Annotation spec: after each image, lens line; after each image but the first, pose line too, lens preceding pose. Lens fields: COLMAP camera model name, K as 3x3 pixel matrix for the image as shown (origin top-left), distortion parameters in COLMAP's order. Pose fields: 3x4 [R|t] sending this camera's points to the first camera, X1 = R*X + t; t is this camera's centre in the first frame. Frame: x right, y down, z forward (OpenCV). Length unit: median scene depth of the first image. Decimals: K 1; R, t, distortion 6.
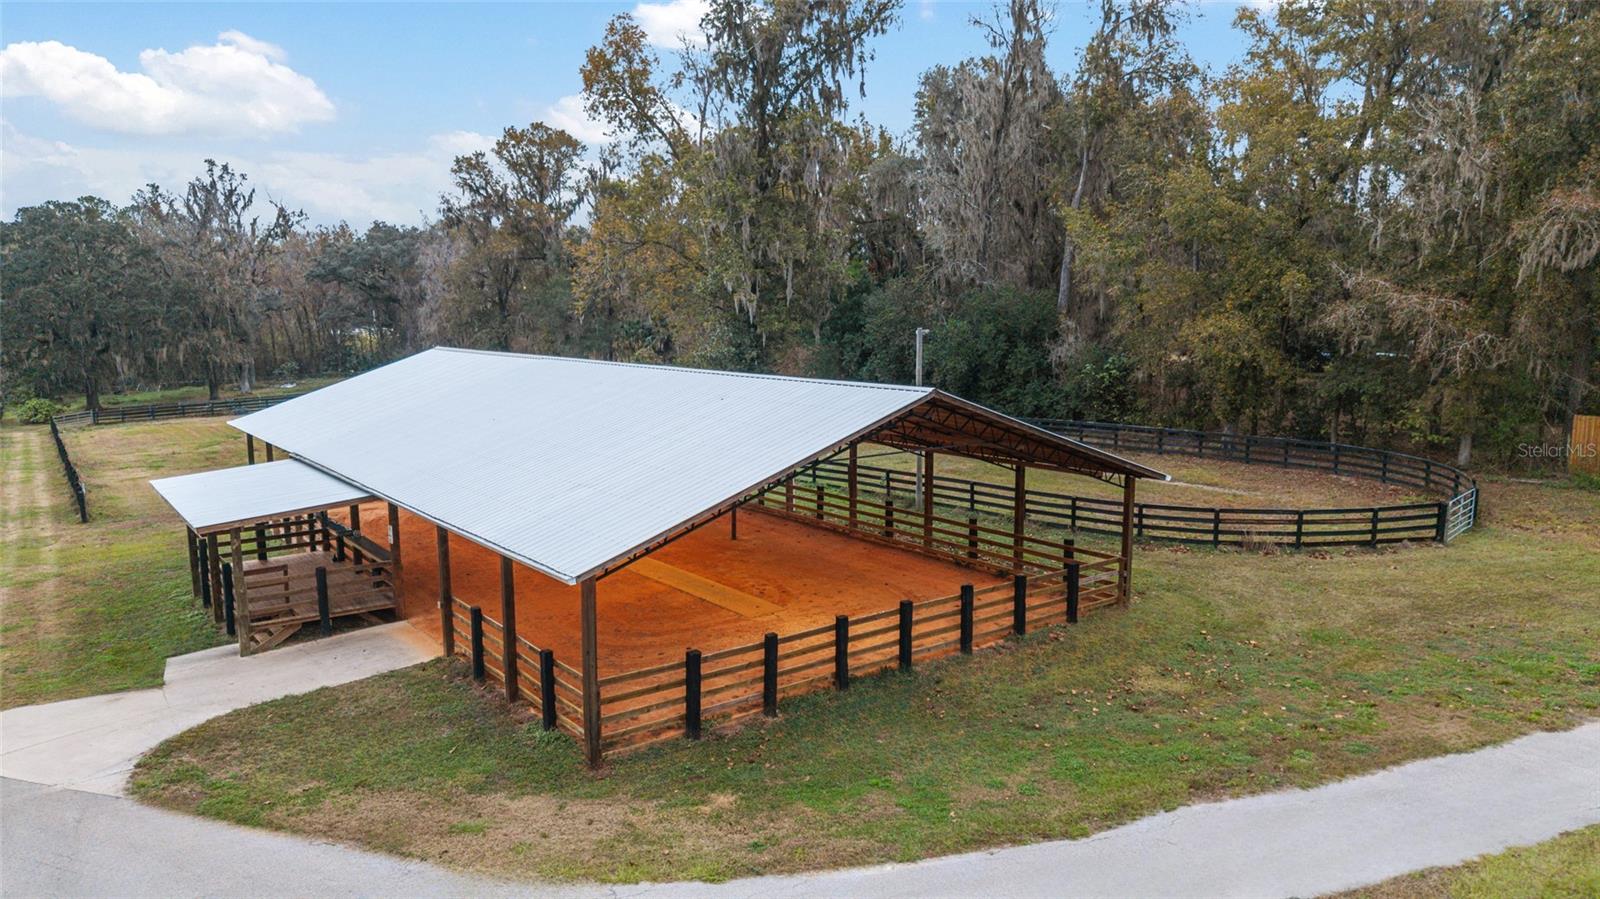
lens RADIAL K [[1057.4, 0, 803.1], [0, 1057.4, 457.9], [0, 0, 1]] dist [0.009399, 0.001762]
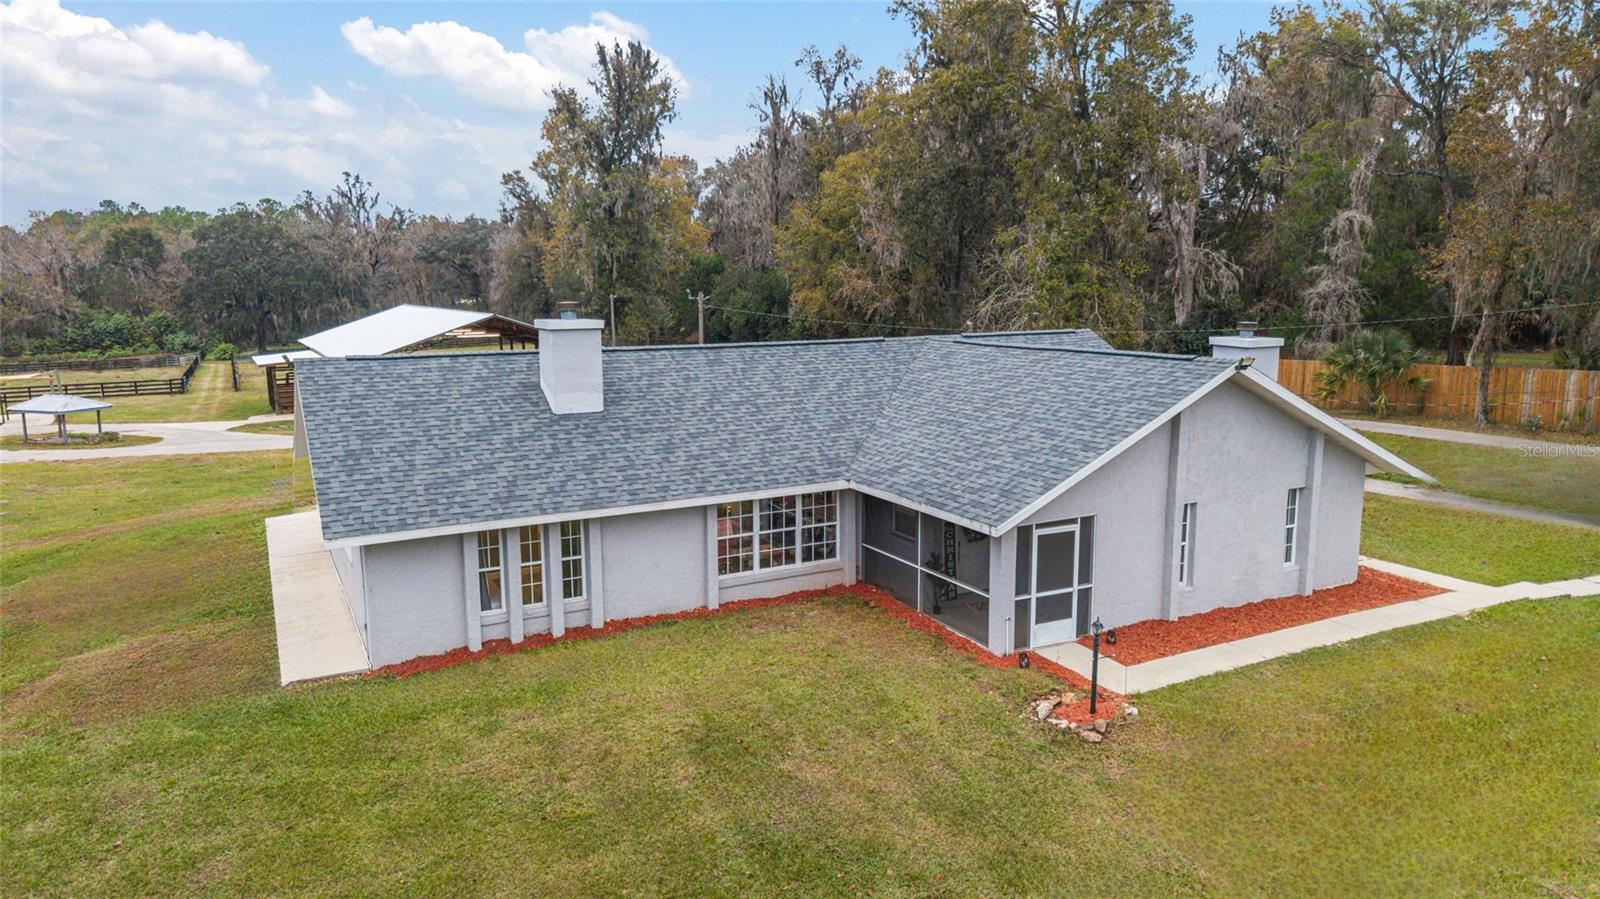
lens RADIAL K [[1061.3, 0, 793.5], [0, 1061.3, 454.9], [0, 0, 1]] dist [0.055610, -0.068895]
pose [[0.989004, 0.023496, -0.146009, 0.256900], [-0.020356, 0.999529, 0.022965, 0.043987], [0.146480, -0.019741, 0.989017, -0.329149]]
